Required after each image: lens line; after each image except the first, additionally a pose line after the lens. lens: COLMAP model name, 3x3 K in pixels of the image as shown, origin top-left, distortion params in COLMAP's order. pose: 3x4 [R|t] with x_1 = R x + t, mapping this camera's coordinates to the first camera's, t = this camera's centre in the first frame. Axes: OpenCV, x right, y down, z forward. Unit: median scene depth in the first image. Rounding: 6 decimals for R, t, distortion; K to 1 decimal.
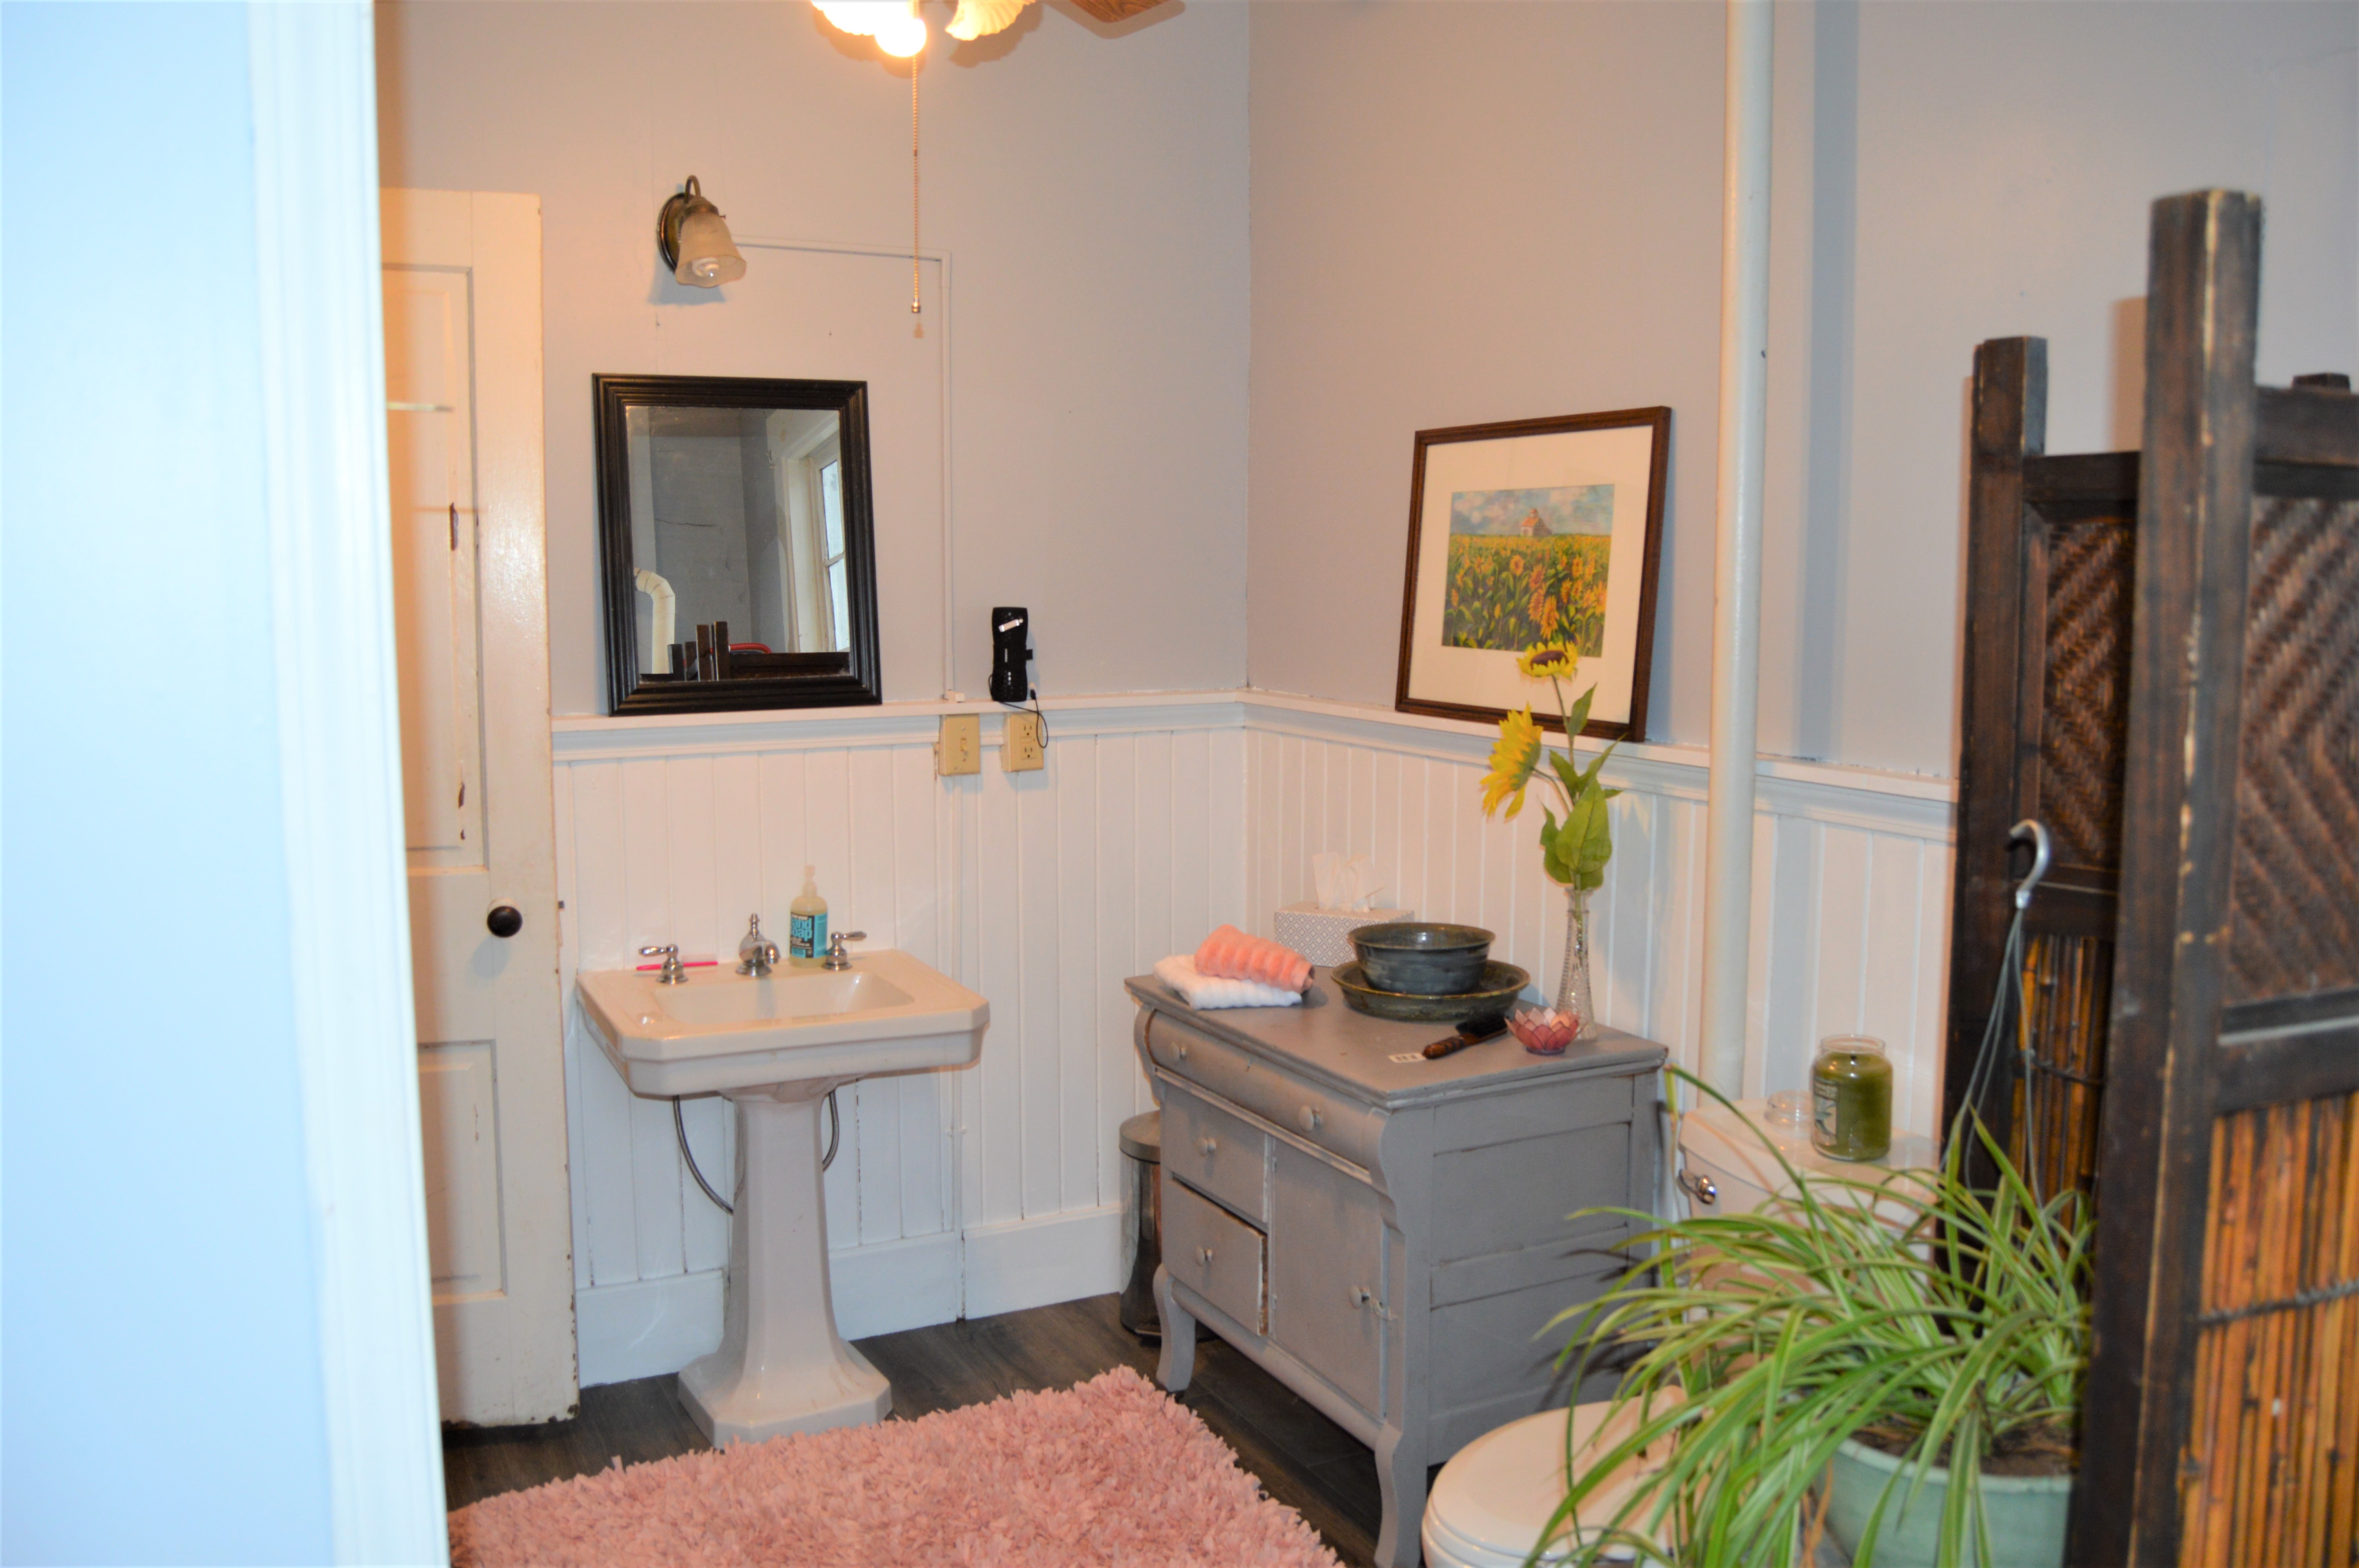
lens RADIAL K [[1897.4, 0, 1176.8], [0, 1897.4, 797.2], [0, 0, 1]] dist [-0.002091, -0.000713]
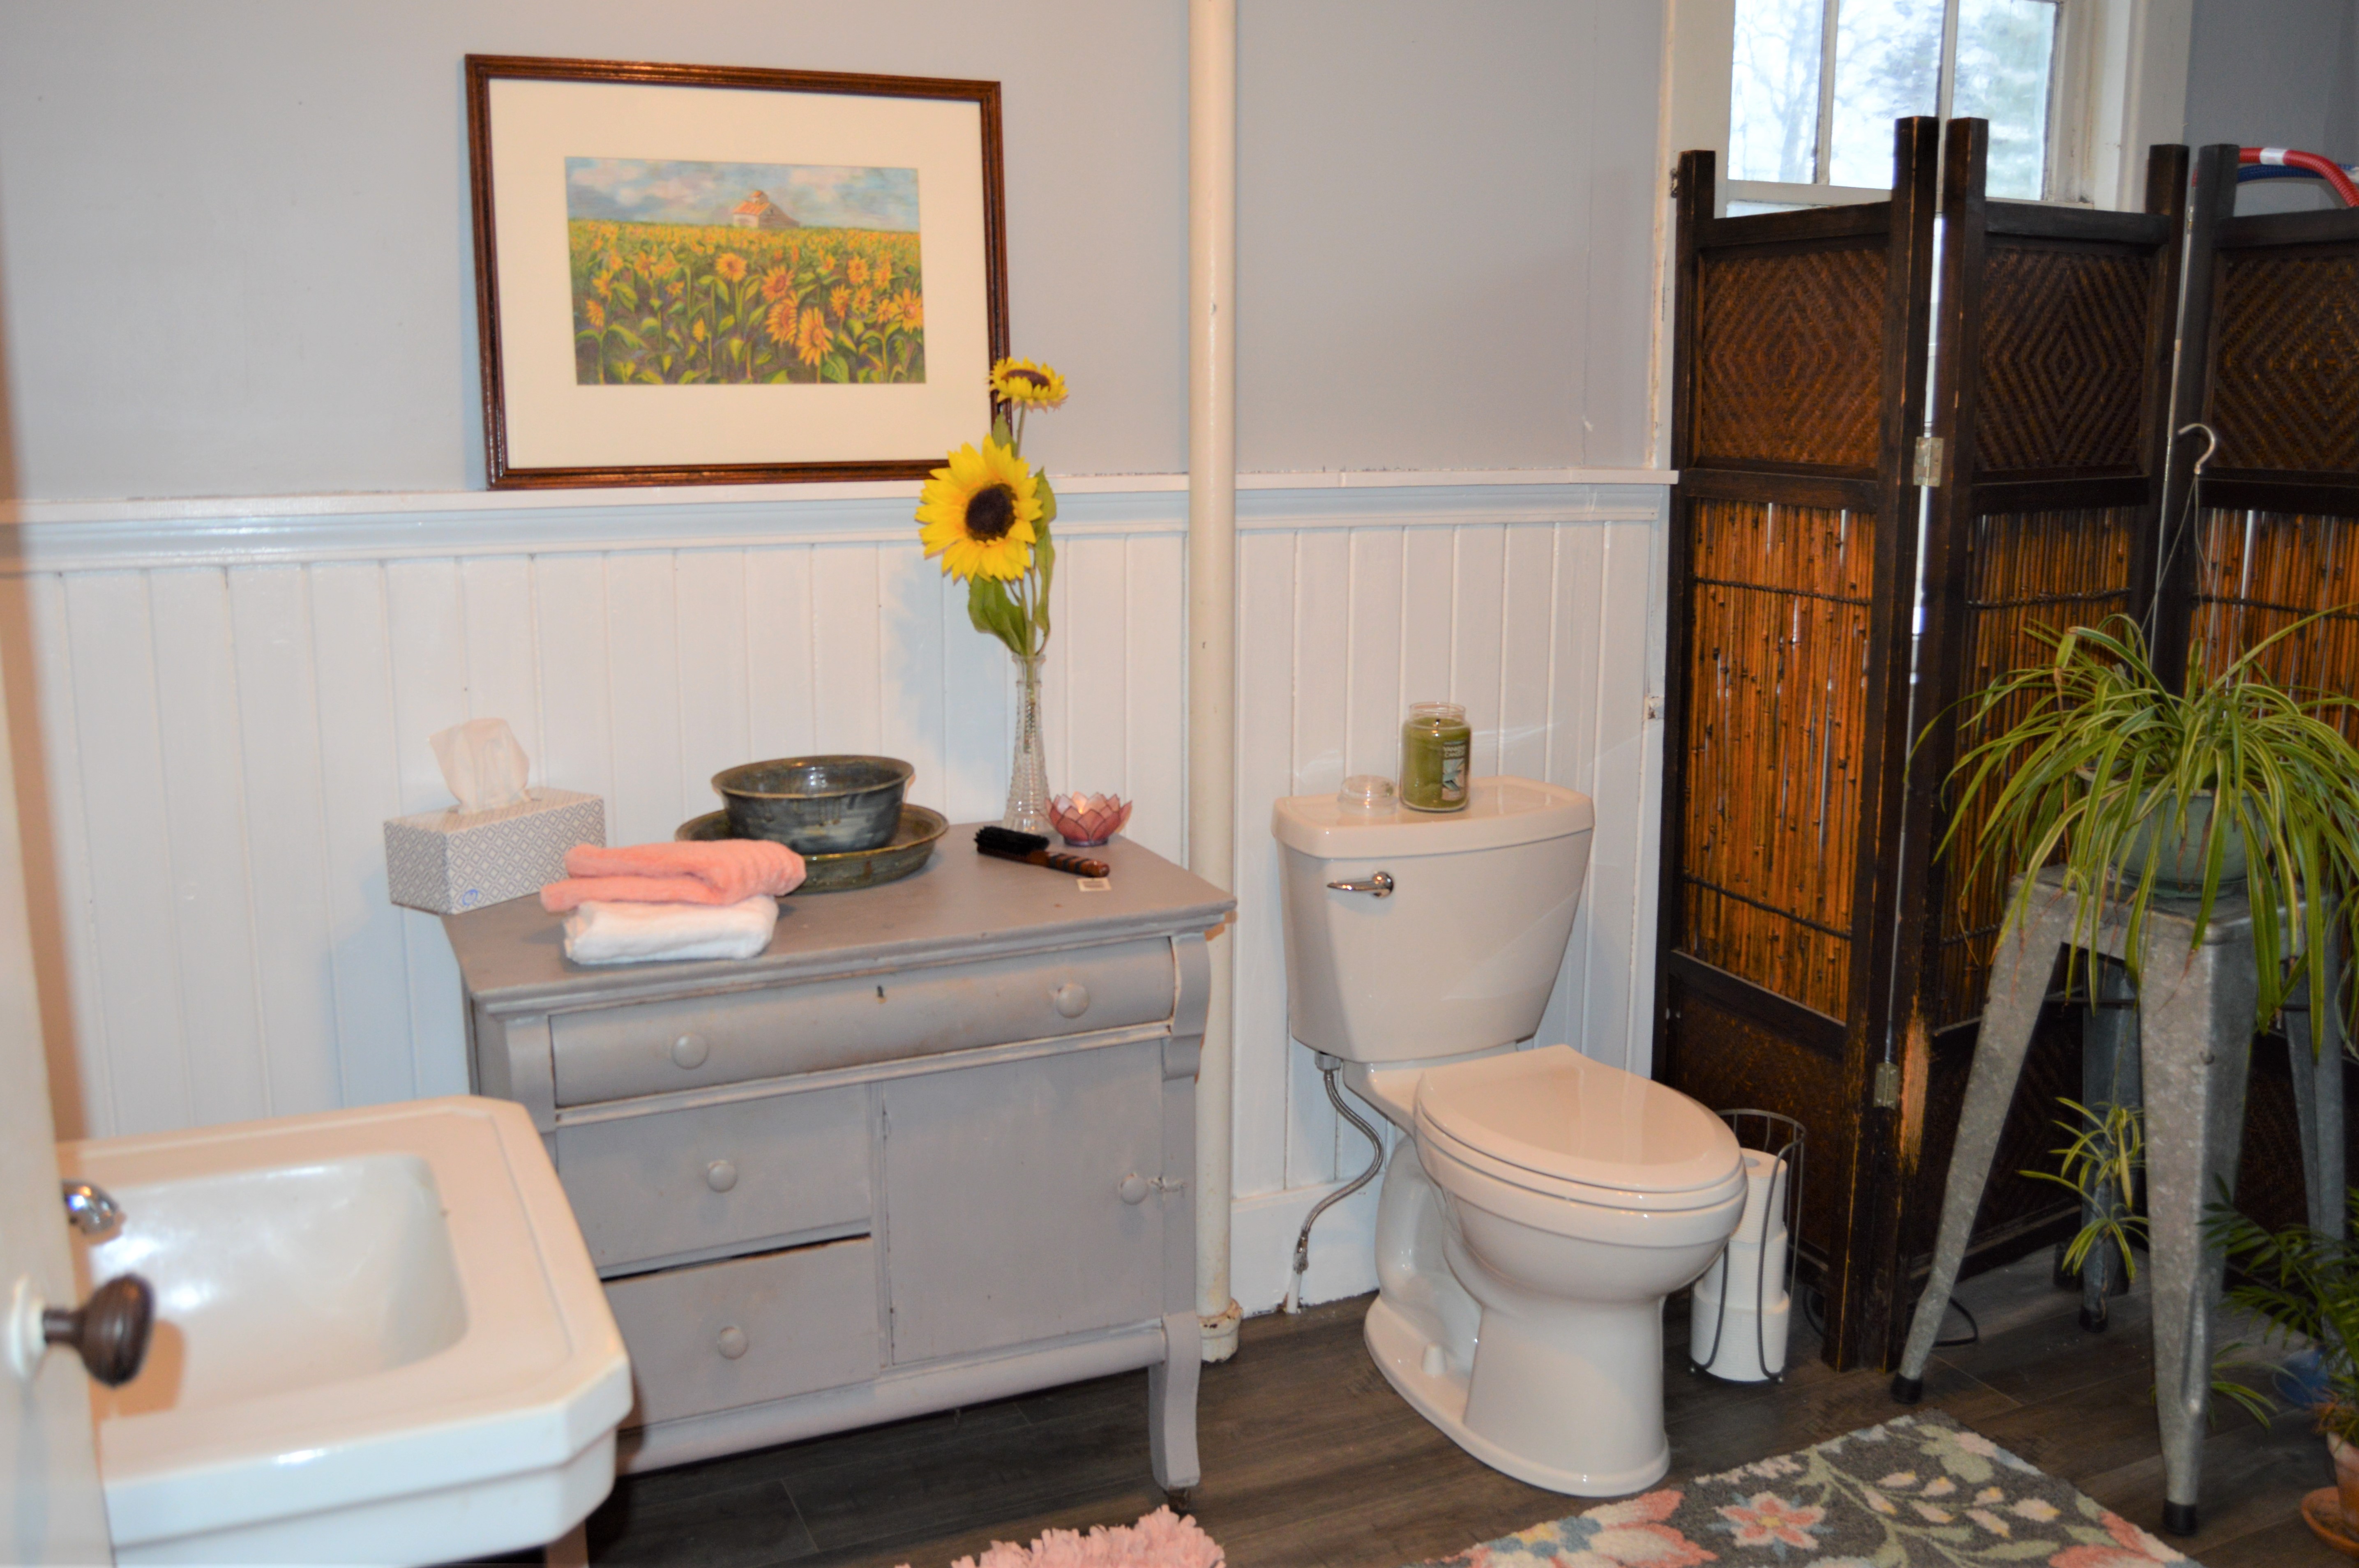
lens RADIAL K [[2027.0, 0, 1178.2], [0, 2027.0, 774.4], [0, 0, 1]] dist [-0.054373, 0.001259]
pose [[0.048405, -0.202643, 0.978056, -0.618979], [0.121803, 0.973093, 0.195586, -0.062166], [-0.991373, 0.109663, 0.071785, 0.792894]]
